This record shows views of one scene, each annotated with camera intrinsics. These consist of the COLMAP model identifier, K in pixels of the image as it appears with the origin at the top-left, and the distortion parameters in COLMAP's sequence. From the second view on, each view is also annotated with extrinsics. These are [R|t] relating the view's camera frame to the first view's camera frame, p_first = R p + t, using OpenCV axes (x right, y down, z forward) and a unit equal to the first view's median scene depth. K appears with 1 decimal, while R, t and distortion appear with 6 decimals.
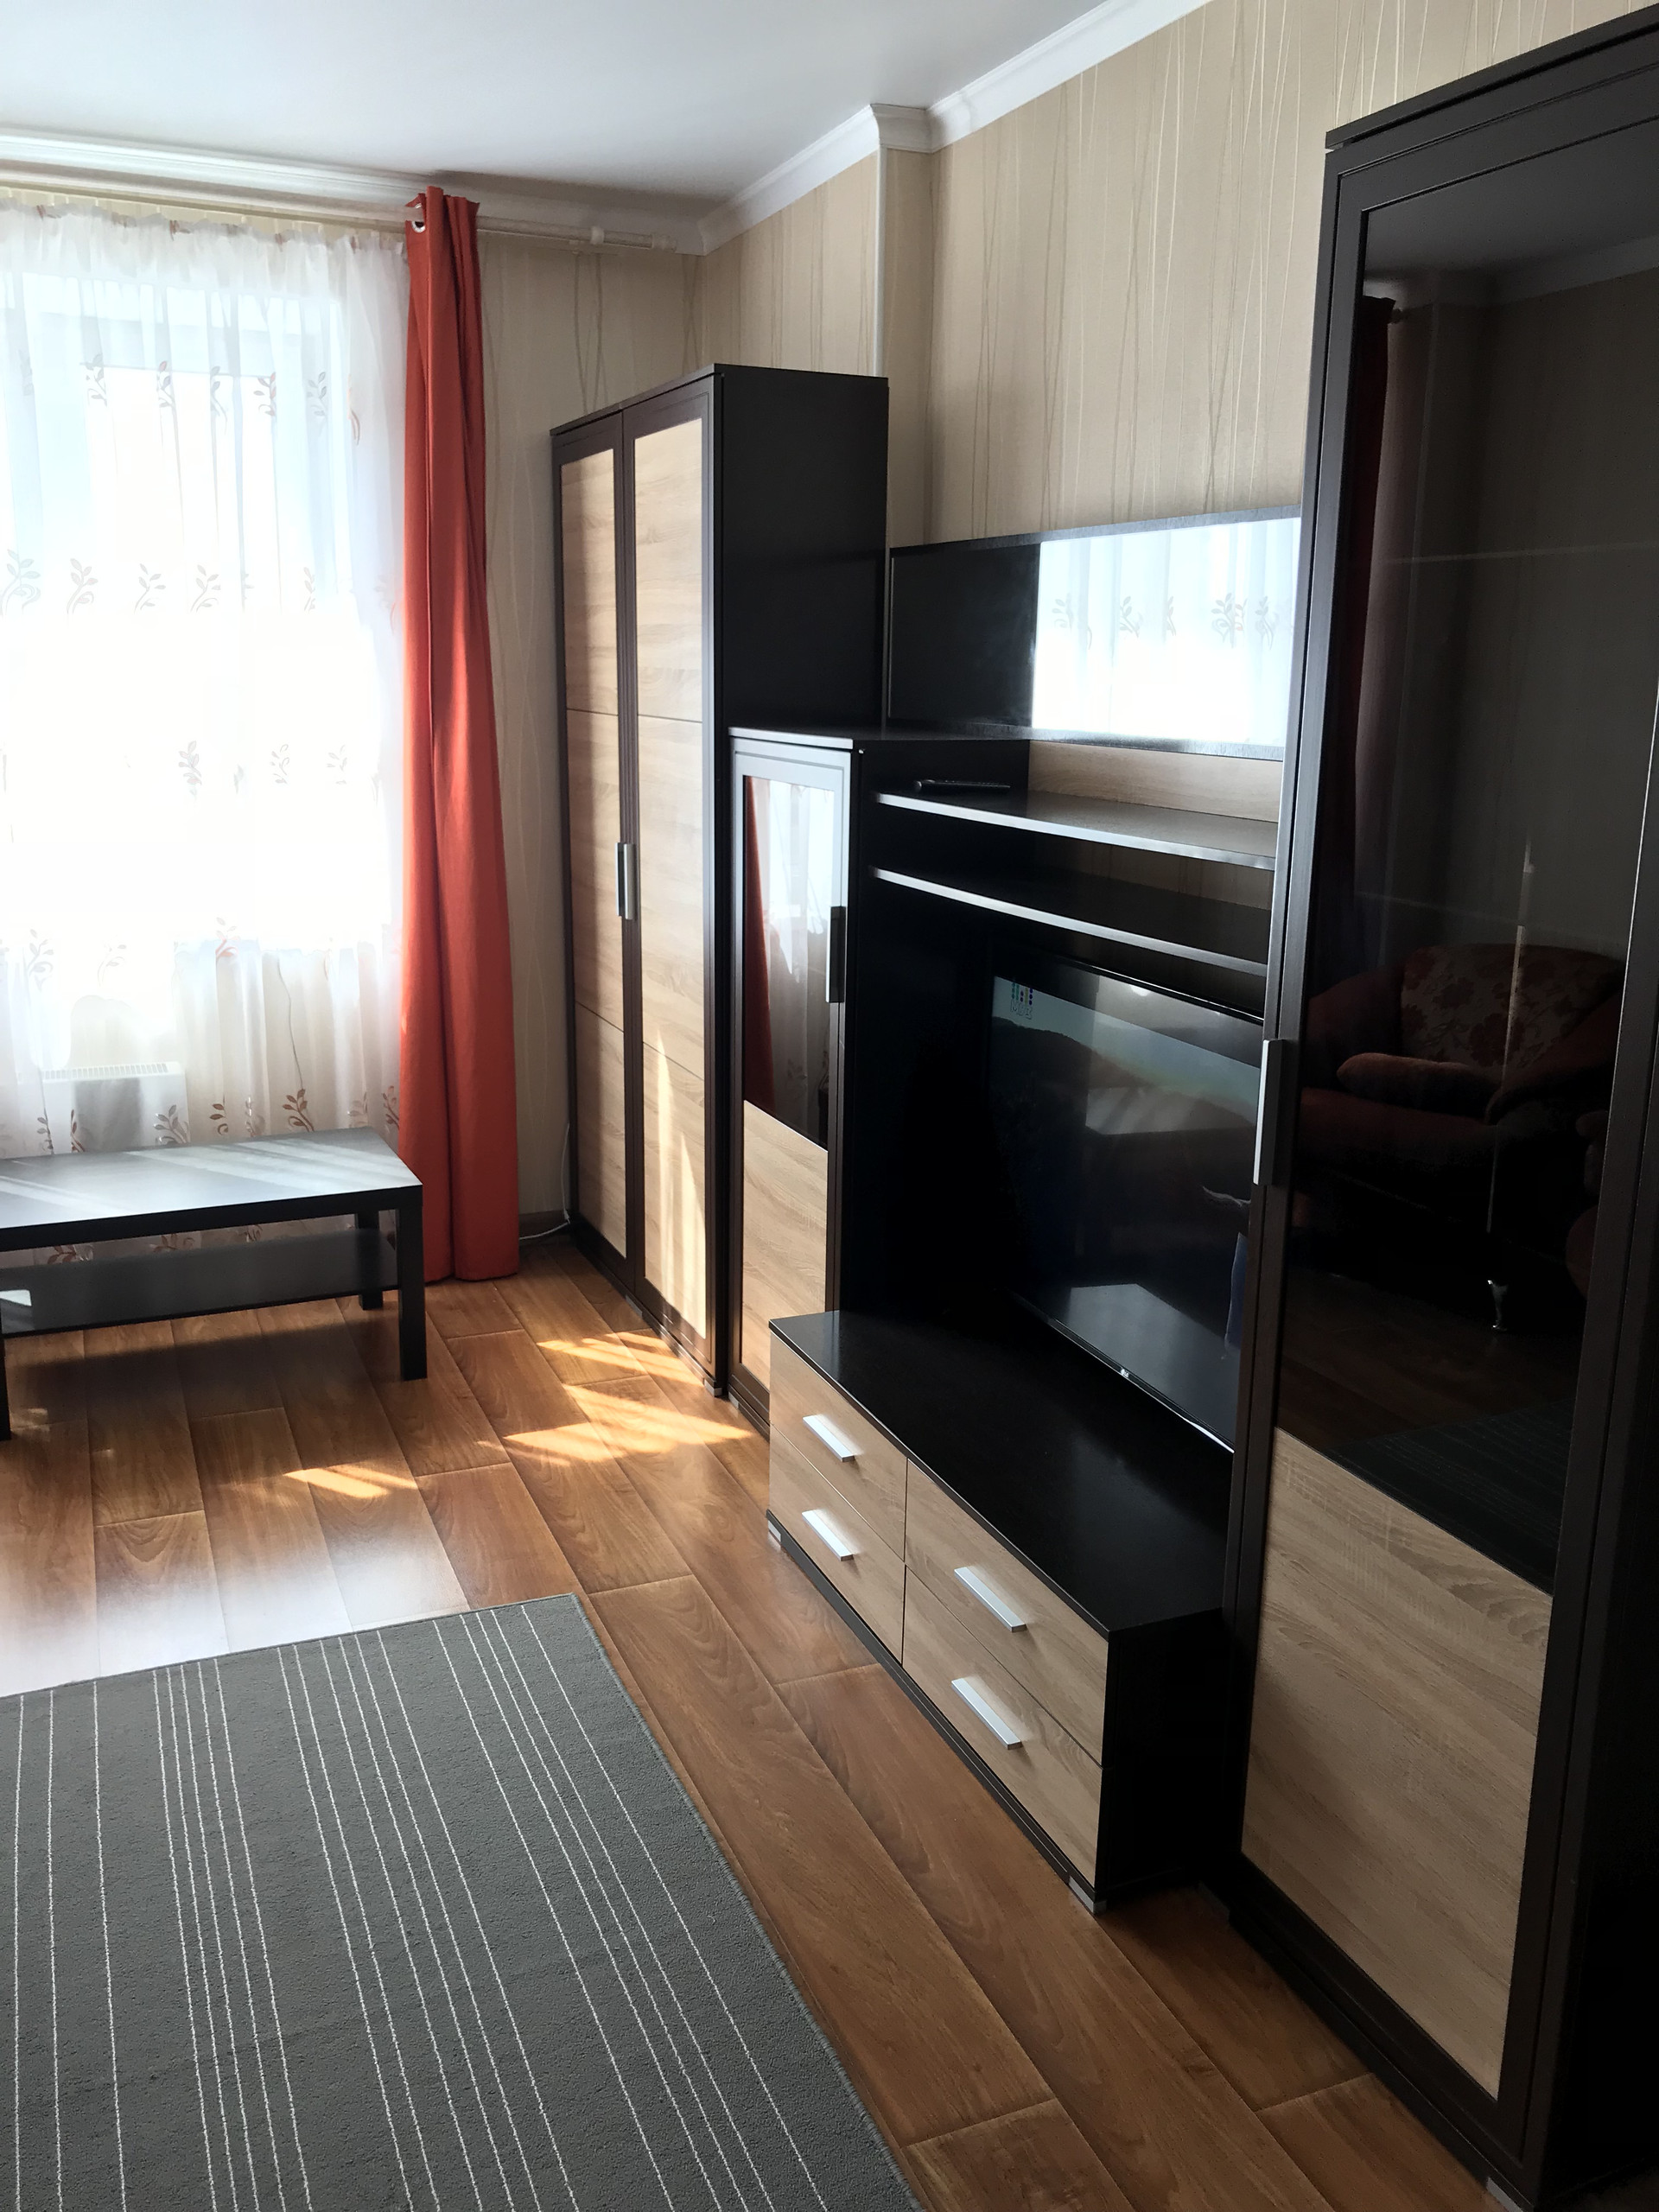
lens RADIAL K [[1804.6, 0, 829.5], [0, 1804.6, 1106.0], [0, 0, 1]] dist [0.001202, -0.003094]
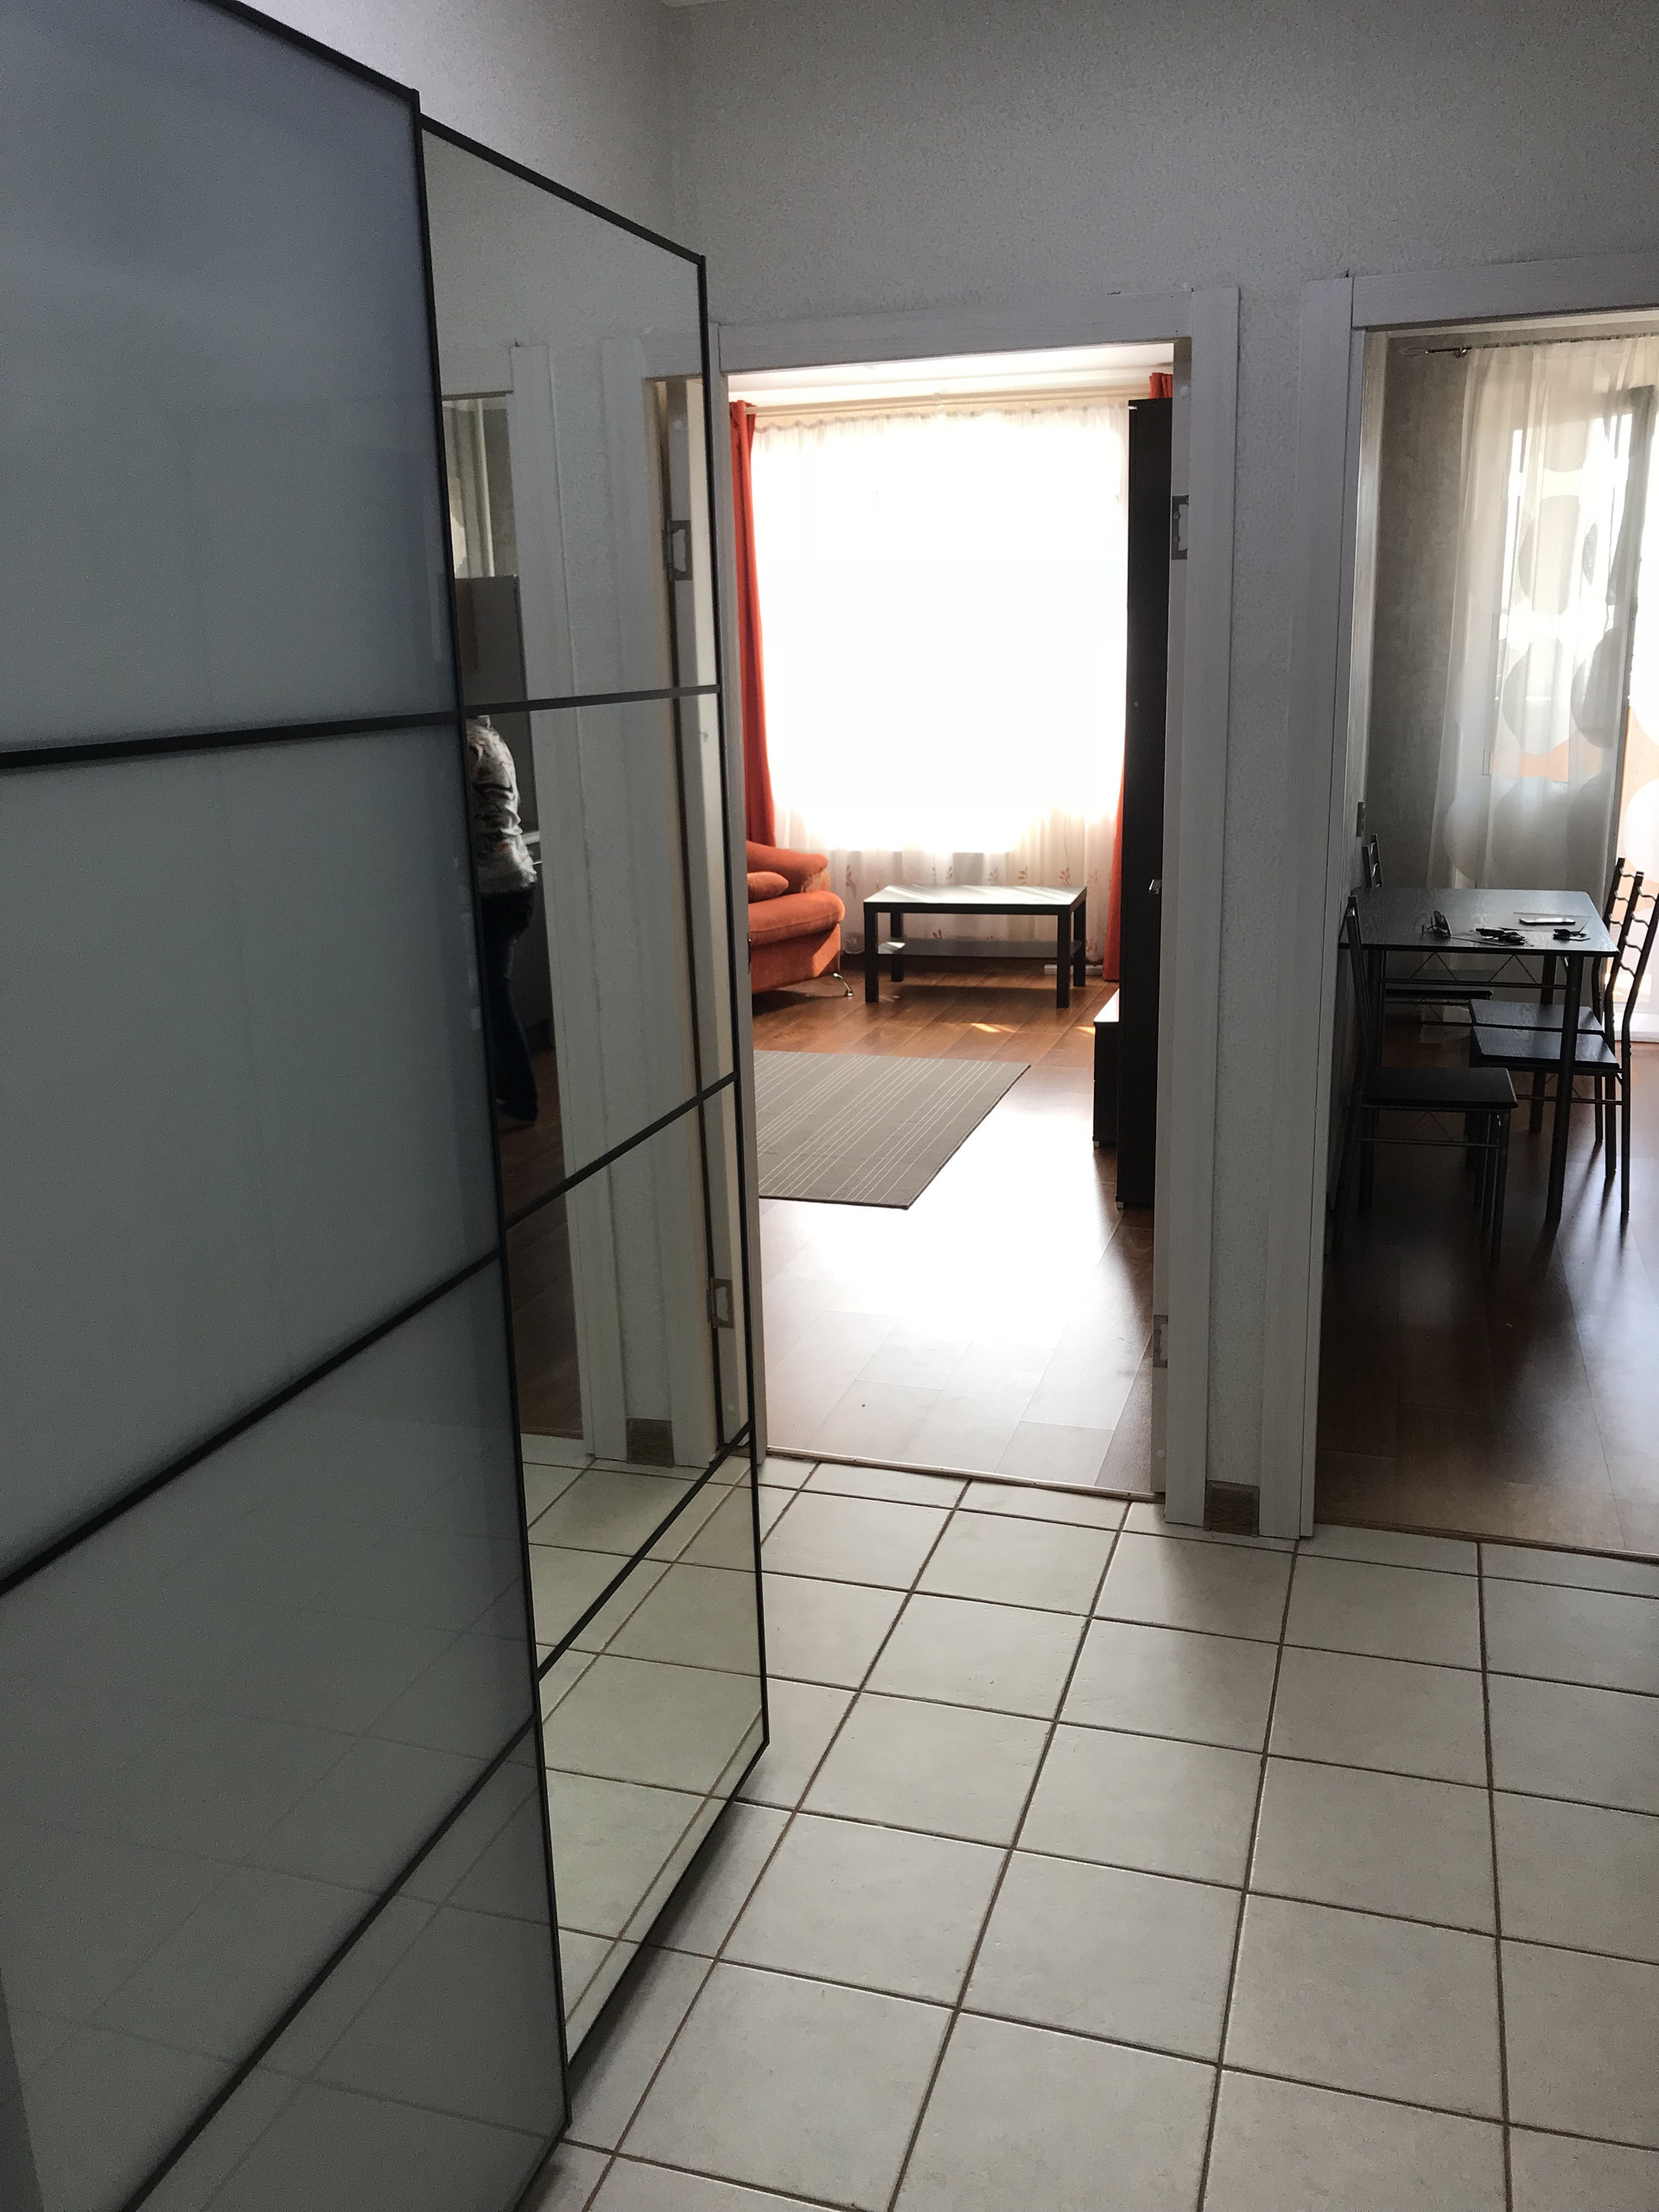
lens RADIAL K [[1804.6, 0, 829.5], [0, 1804.6, 1106.0], [0, 0, 1]] dist [0.001202, -0.003094]
pose [[0.752704, 0.138056, -0.643721, 0.836689], [-0.126296, 0.989886, 0.064618, 0.165708], [0.646131, 0.032661, 0.762527, -0.621705]]
